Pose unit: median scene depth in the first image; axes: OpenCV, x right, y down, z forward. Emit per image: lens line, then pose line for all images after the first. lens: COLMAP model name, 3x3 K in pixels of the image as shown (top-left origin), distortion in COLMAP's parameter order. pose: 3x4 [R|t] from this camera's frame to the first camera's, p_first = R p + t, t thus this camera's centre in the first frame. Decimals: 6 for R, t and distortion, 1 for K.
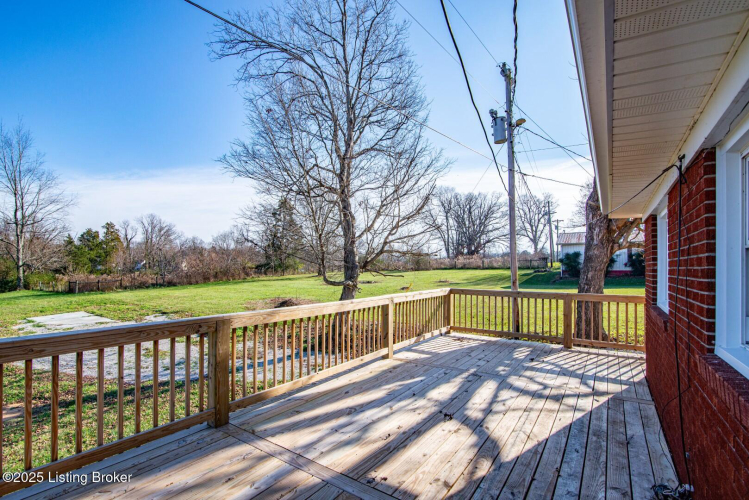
lens RADIAL K [[349.8, 0, 375.5], [0, 349.8, 257.3], [0, 0, 1]] dist [-0.017340, 0.000004]
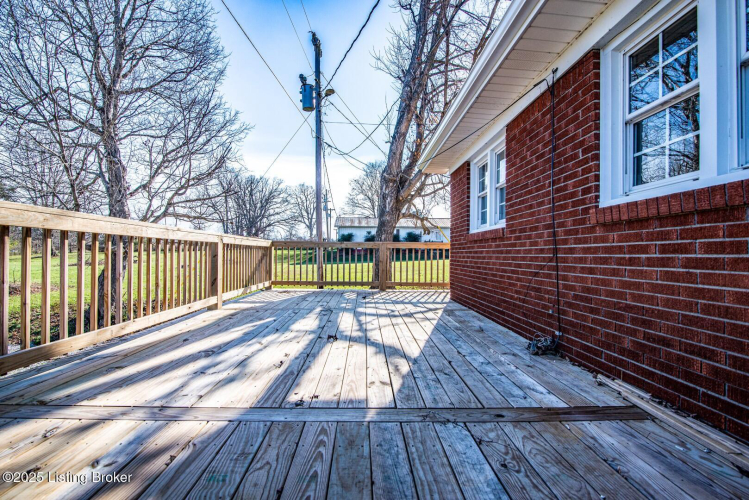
lens RADIAL K [[340.1, 0, 374.5], [0, 340.1, 250.0], [0, 0, 1]] dist [-0.016315, 0.000012]
pose [[0.810661, 0.007794, 0.585464, -0.094431], [-0.018644, 0.999748, 0.012507, 0.097832], [-0.585219, -0.021054, 0.810602, 0.106902]]
